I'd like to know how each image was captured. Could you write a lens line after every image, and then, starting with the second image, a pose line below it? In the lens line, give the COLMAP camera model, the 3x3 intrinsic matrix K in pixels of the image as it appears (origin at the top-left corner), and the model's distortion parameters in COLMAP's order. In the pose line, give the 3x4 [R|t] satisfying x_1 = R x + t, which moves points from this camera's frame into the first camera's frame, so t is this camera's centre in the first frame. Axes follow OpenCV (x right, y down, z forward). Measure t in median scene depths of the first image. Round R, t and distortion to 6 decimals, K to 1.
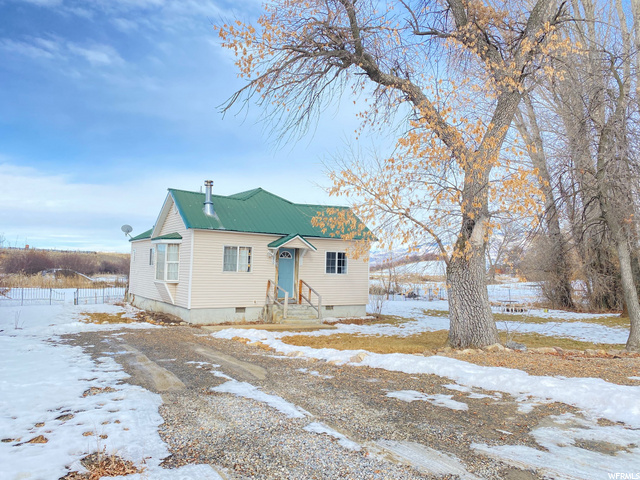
lens RADIAL K [[486.9, 0, 317.8], [0, 486.9, 236.7], [0, 0, 1]] dist [0.035598, -0.000011]
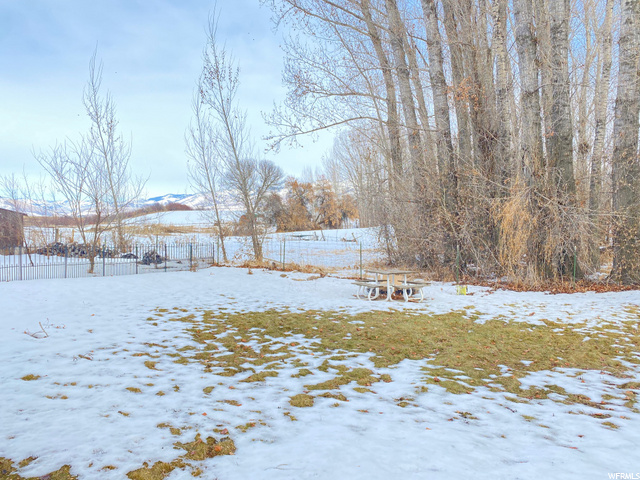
lens RADIAL K [[486.9, 0, 320.0], [0, 486.9, 240.4], [0, 0, 1]] dist [0.035598, -0.000011]
pose [[0.869005, -0.025730, 0.494133, 0.091256], [-0.025318, 0.995027, 0.096337, 0.047271], [-0.494154, -0.096228, 0.864032, 0.462373]]
